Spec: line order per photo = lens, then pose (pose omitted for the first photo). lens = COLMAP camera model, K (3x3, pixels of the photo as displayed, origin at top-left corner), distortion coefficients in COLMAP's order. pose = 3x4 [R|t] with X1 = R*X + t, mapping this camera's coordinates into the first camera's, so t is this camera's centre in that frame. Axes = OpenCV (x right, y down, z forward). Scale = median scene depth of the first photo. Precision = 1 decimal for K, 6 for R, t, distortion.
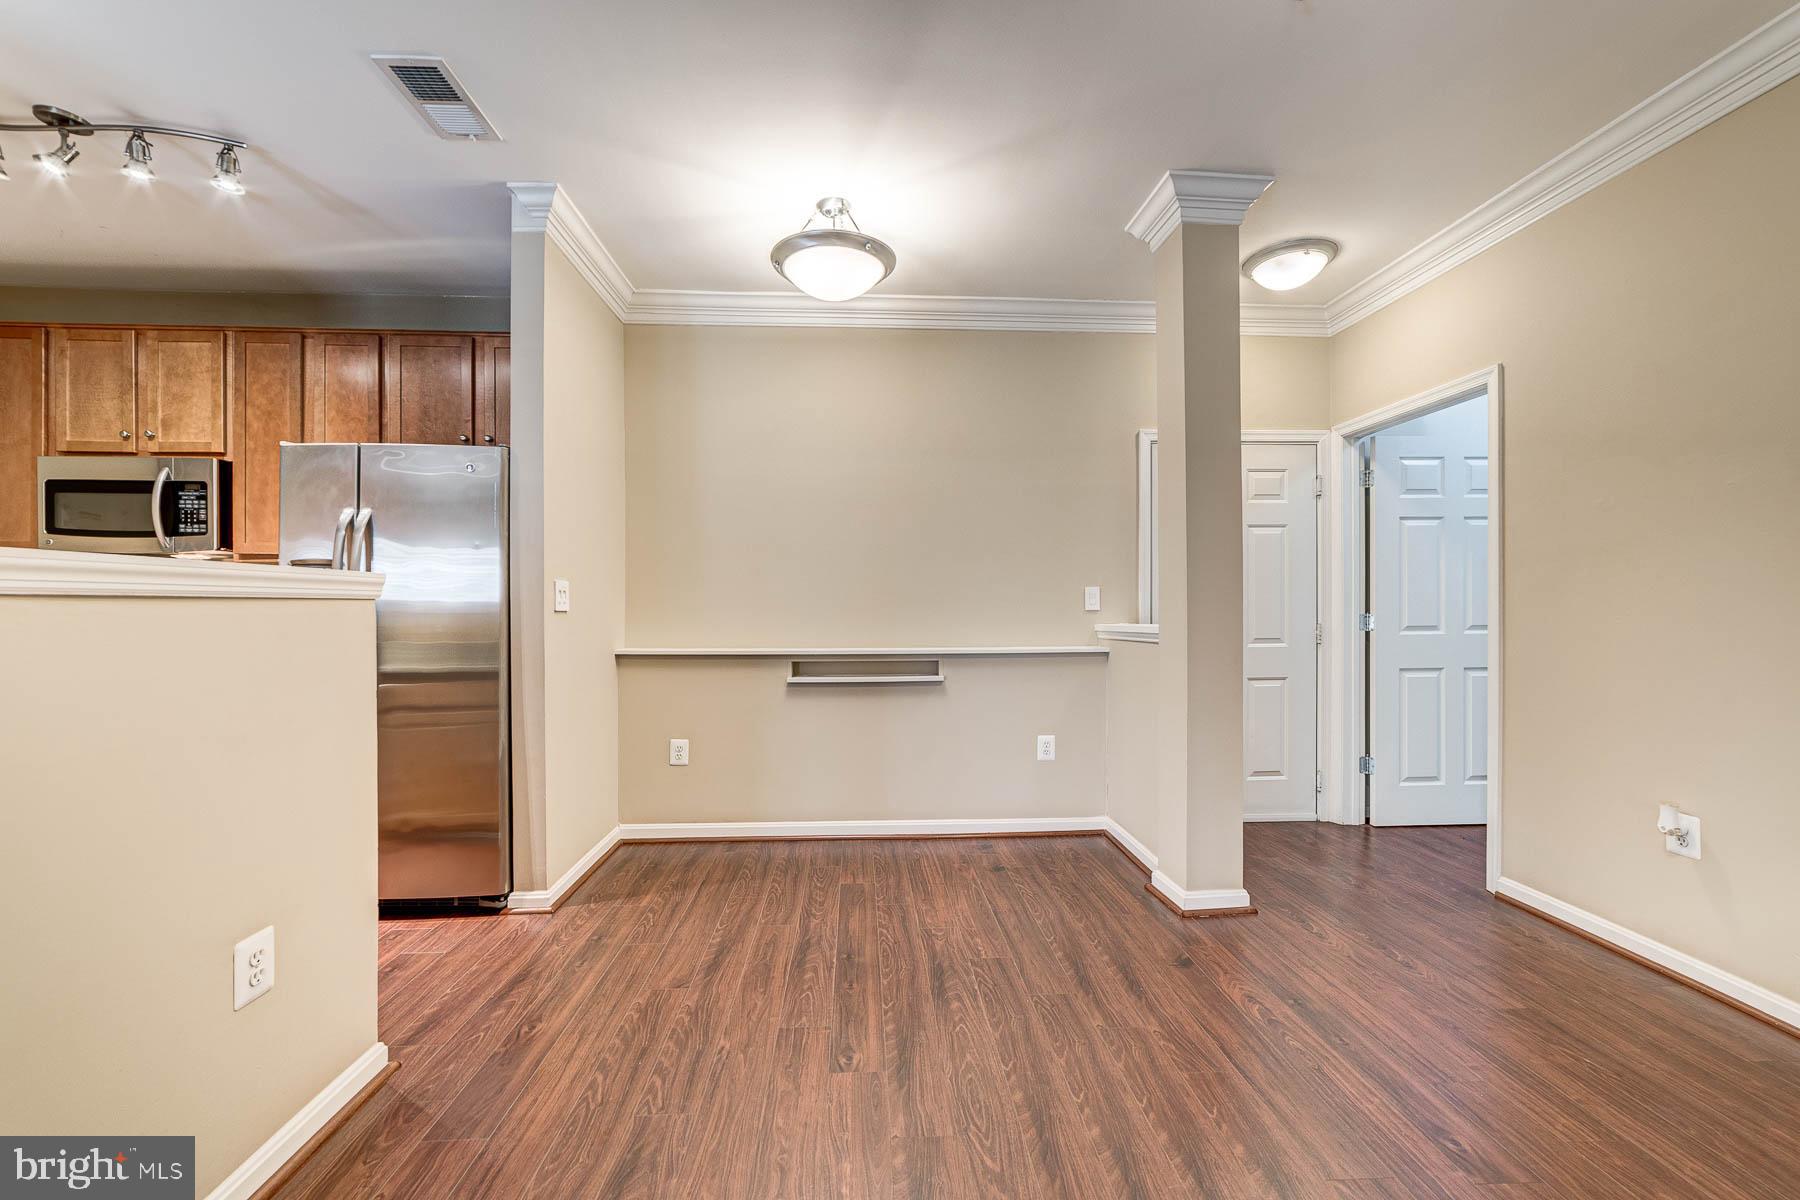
lens RADIAL K [[711.6, 0, 894.0], [0, 711.6, 615.7], [0, 0, 1]] dist [-0.019664, 0.006074]
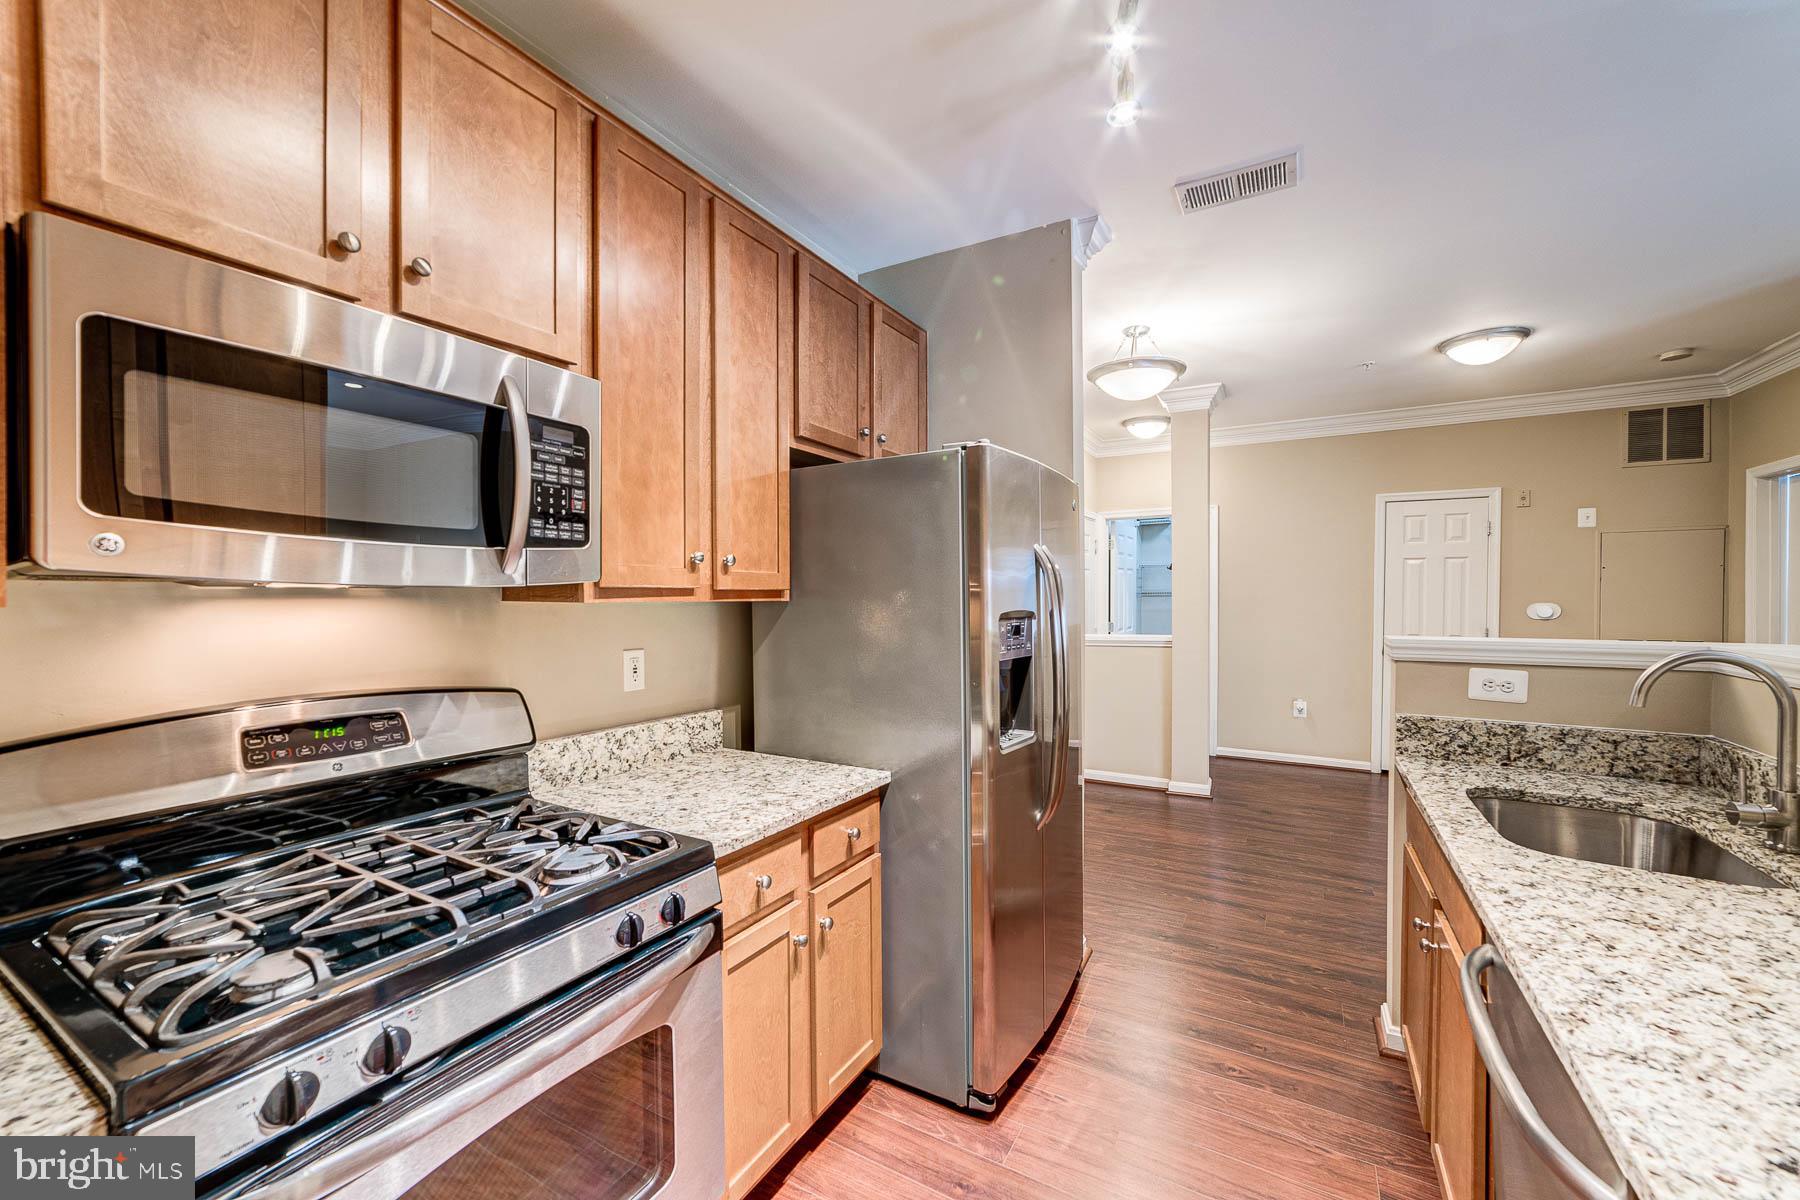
lens RADIAL K [[711.6, 0, 899.1], [0, 711.6, 610.9], [0, 0, 1]] dist [-0.019664, 0.006074]
pose [[0.538945, -0.019479, 0.842116, -1.267242], [0.013950, 0.999802, 0.014199, -0.077643], [-0.842226, 0.004095, 0.539110, 0.587041]]
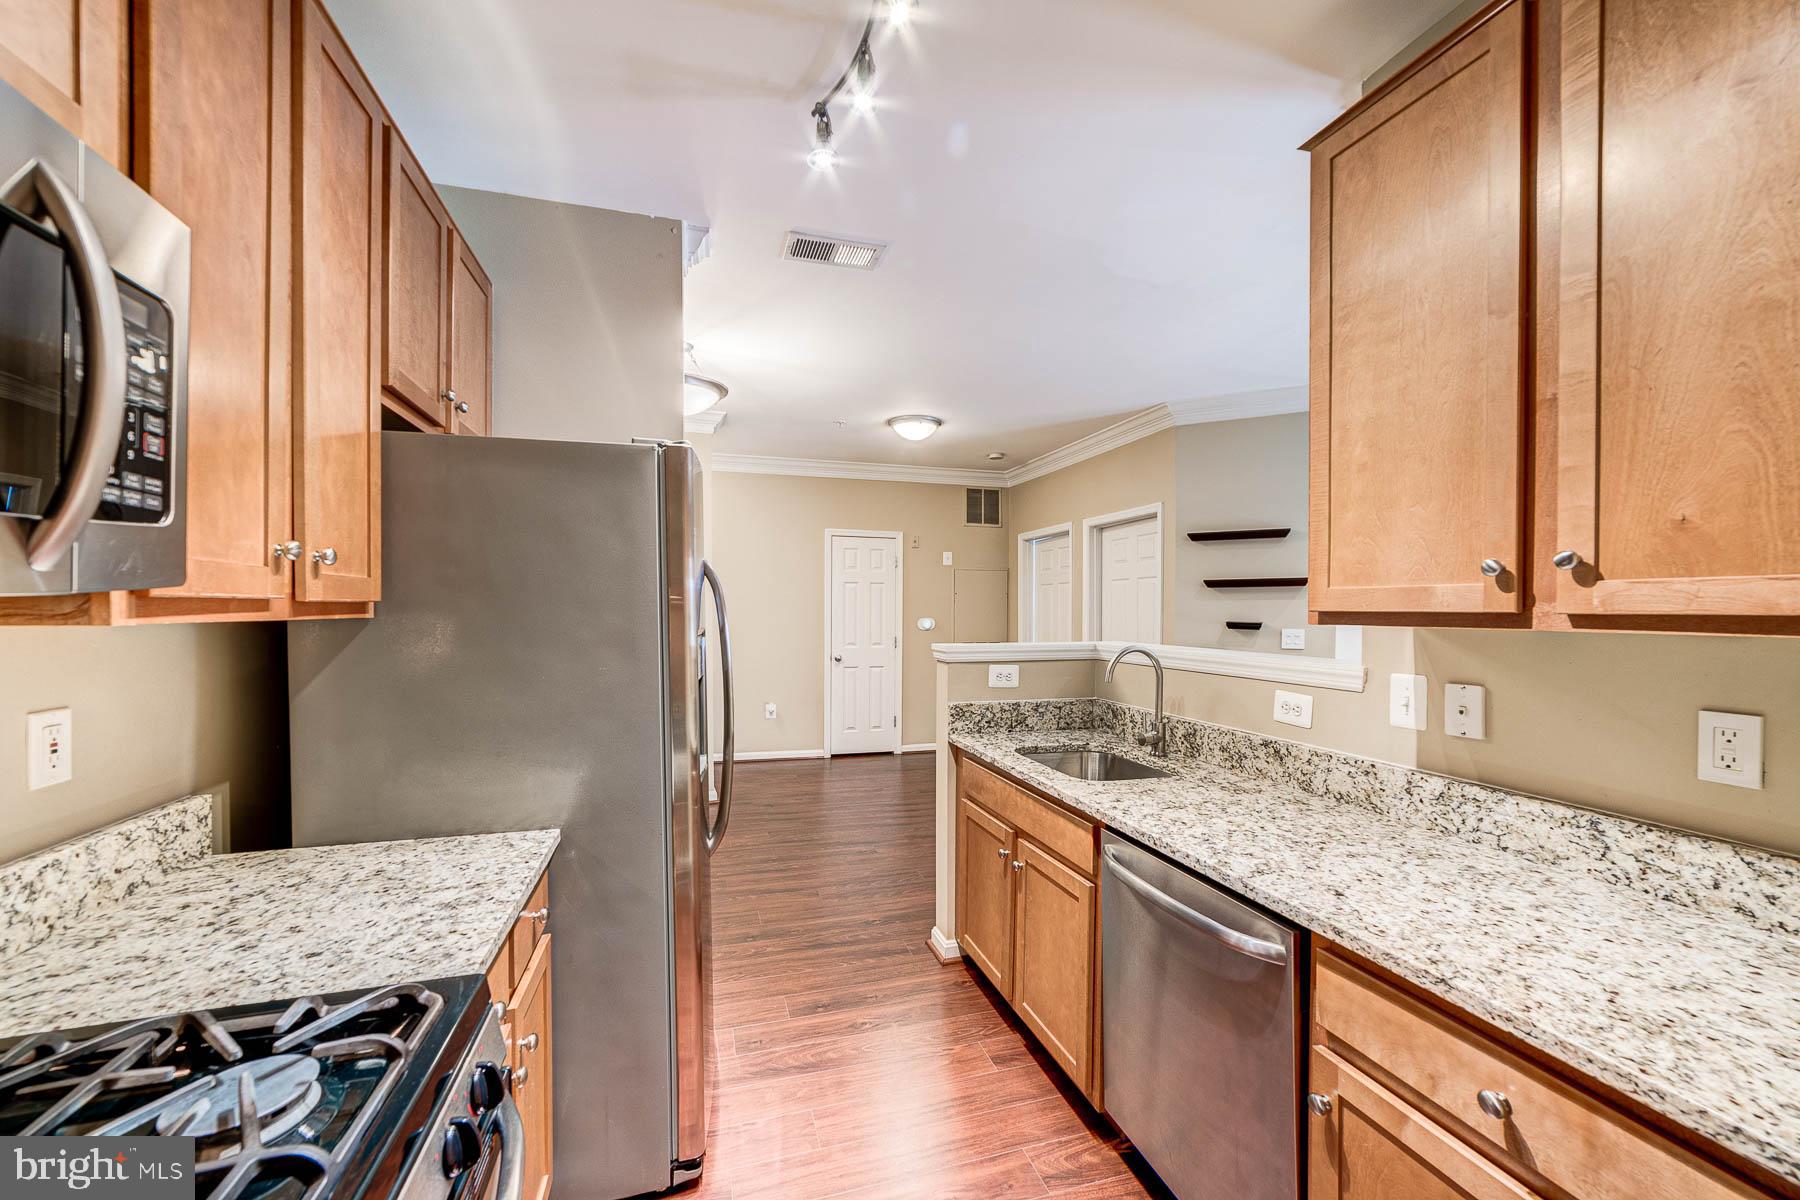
lens RADIAL K [[711.6, 0, 906.5], [0, 711.6, 618.9], [0, 0, 1]] dist [-0.019664, 0.006074]
pose [[-0.248493, -0.013182, 0.968544, -1.293942], [0.009994, 0.999819, 0.016172, -0.083020], [-0.968582, 0.013698, -0.248317, 0.815704]]
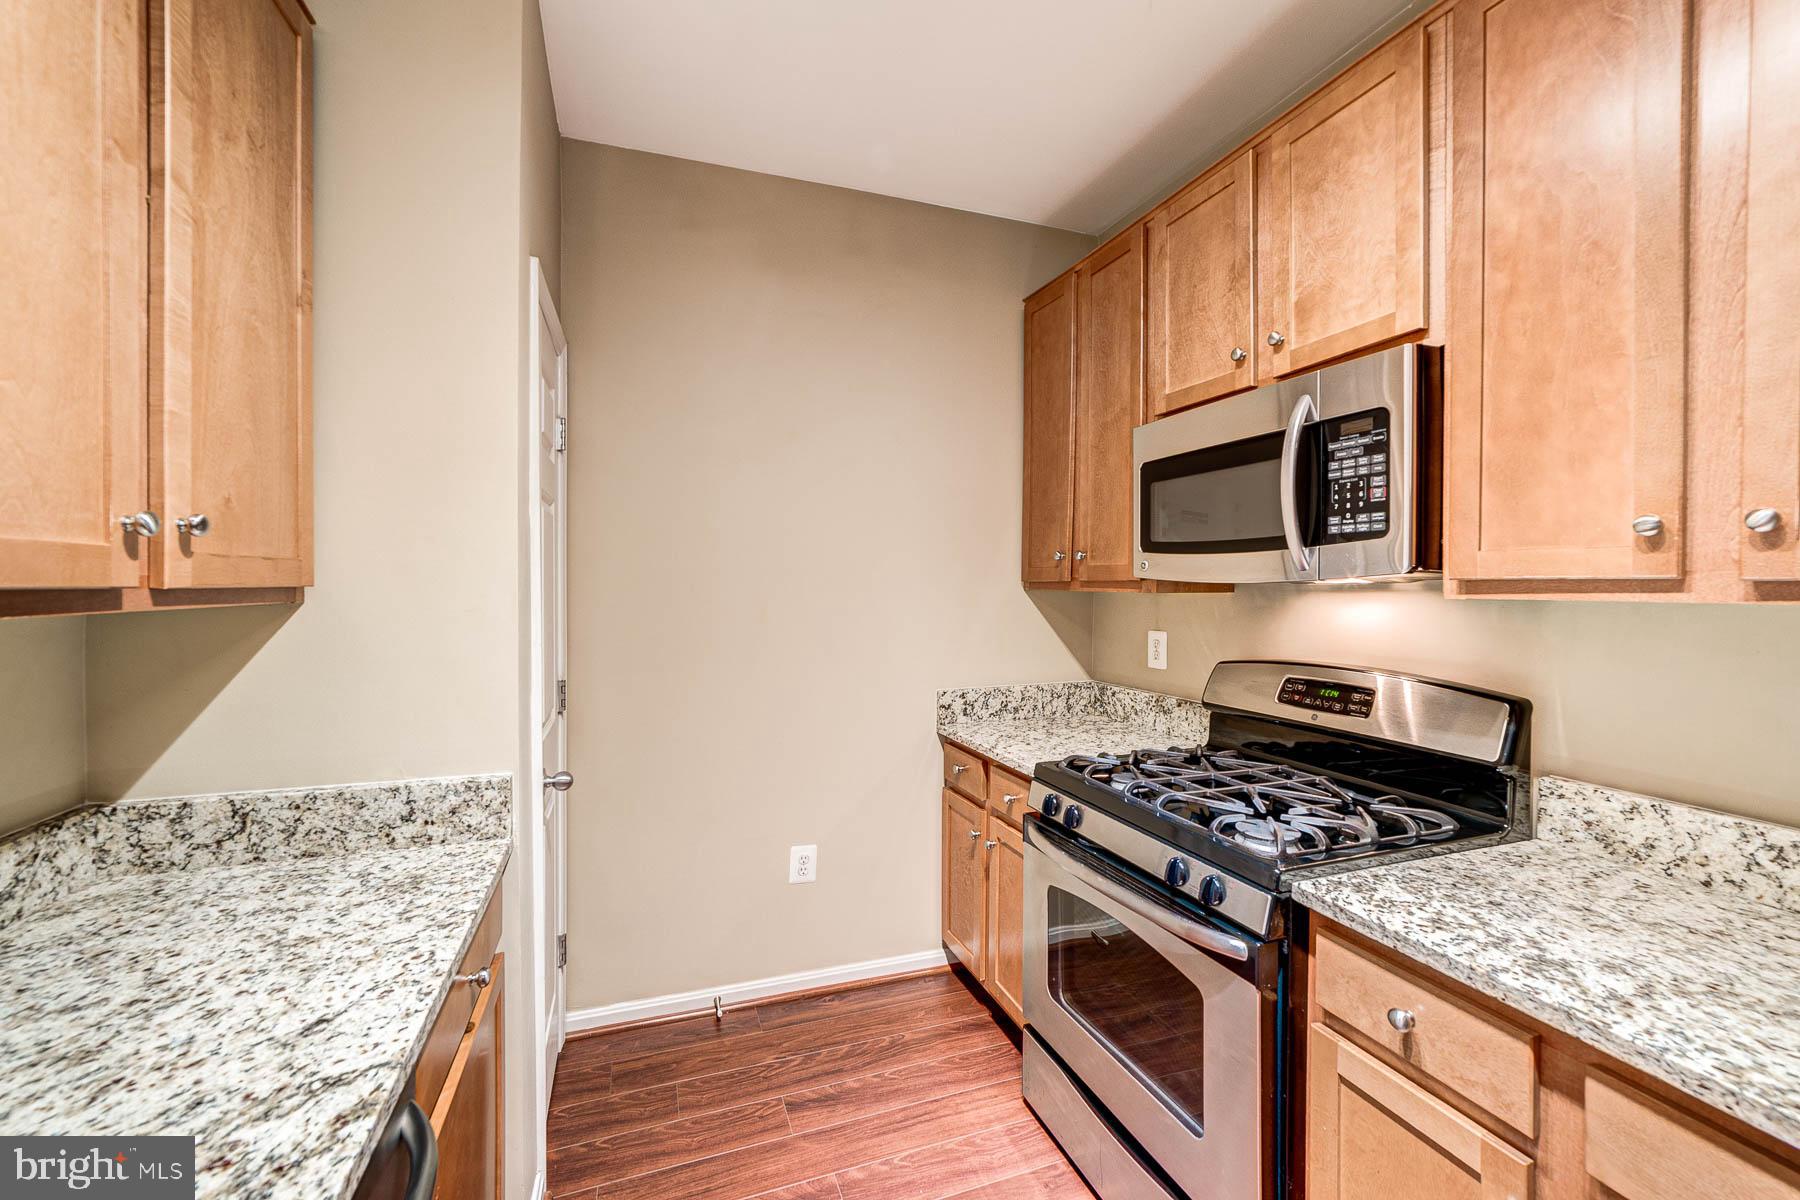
lens RADIAL K [[716.7, 0, 891.8], [0, 716.7, 591.1], [0, 0, 1]] dist [-0.017207, 0.004492]
pose [[0.288331, 0.005883, -0.957513, -0.668202], [-0.015068, 0.999885, 0.001606, -0.079771], [0.957412, 0.013964, 0.288386, 0.607343]]
